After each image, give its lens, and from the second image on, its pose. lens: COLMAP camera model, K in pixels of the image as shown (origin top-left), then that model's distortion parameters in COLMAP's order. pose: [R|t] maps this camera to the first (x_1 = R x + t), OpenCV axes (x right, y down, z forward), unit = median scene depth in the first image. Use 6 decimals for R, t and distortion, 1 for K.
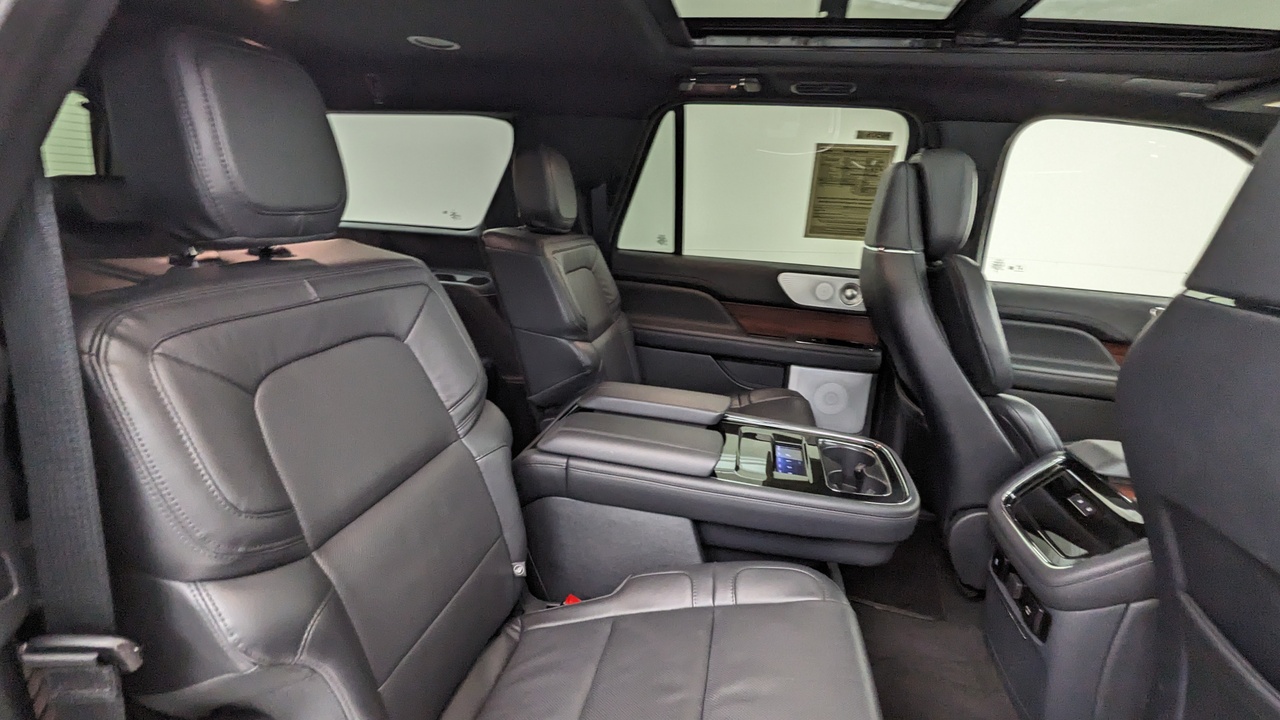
lens RADIAL K [[617.2, 0, 642.2], [0, 617.2, 356.8], [0, 0, 1]] dist [0.001836, 0.000802]
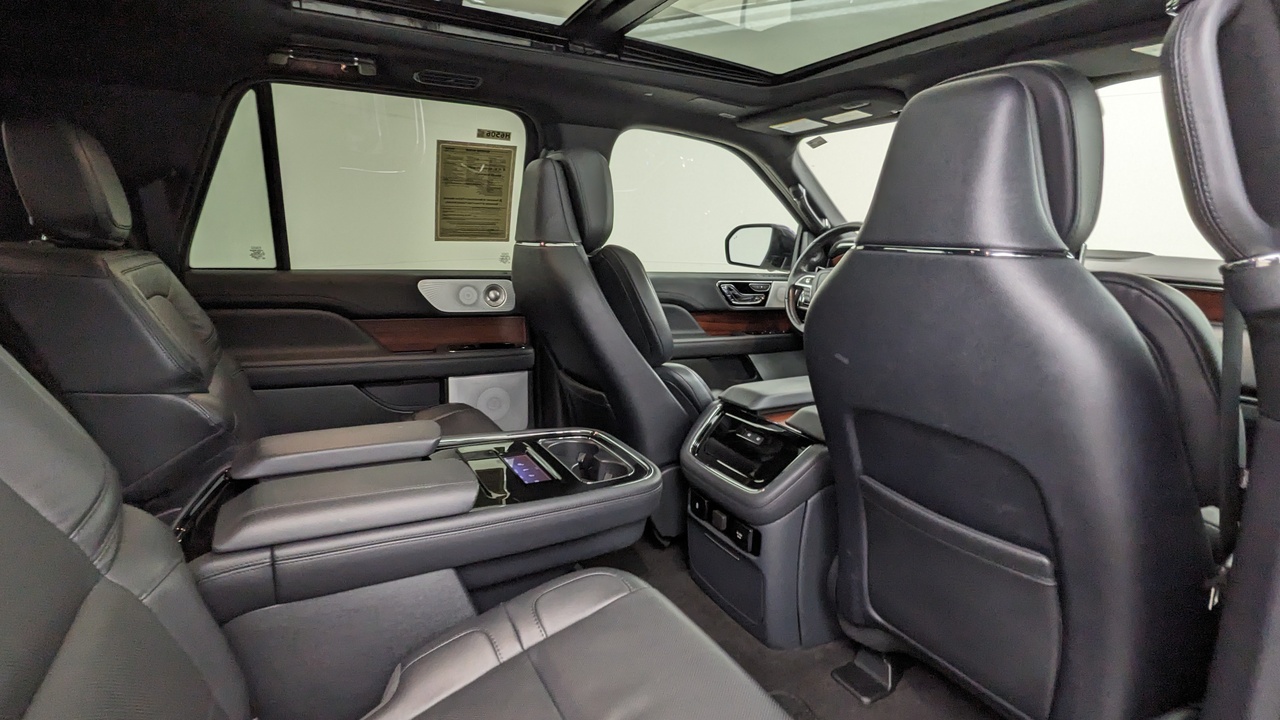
lens RADIAL K [[617.2, 0, 642.2], [0, 617.2, 356.8], [0, 0, 1]] dist [0.001836, 0.000802]
pose [[0.767698, -0.163543, 0.619591, -0.133463], [0.176326, 0.983473, 0.041116, -0.004943], [-0.616075, 0.077685, 0.783847, 0.110410]]
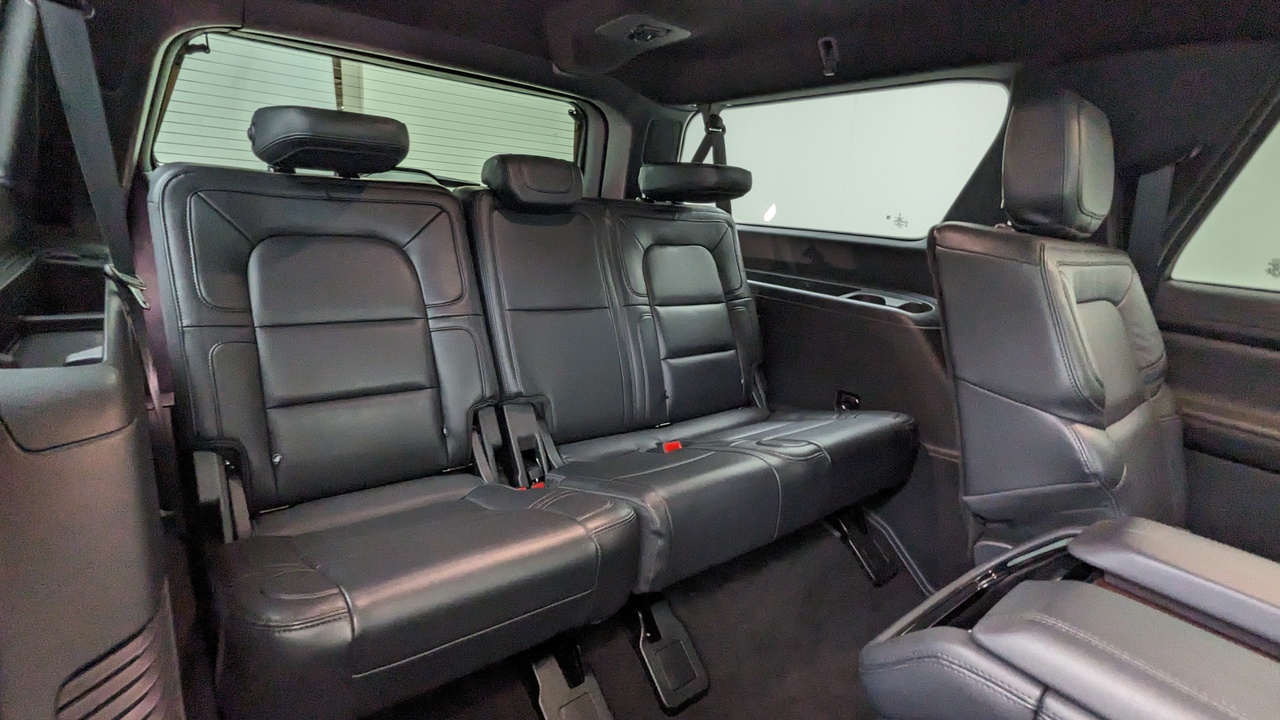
lens RADIAL K [[611.6, 0, 640.0], [0, 611.6, 360.0], [0, 0, 1]] dist [-0.000010, 0.000190]
pose [[0.768452, 0.154629, -0.620944, -0.072364], [-0.184918, 0.982626, 0.015849, -0.016567], [0.612606, 0.102644, 0.783695, 0.303129]]
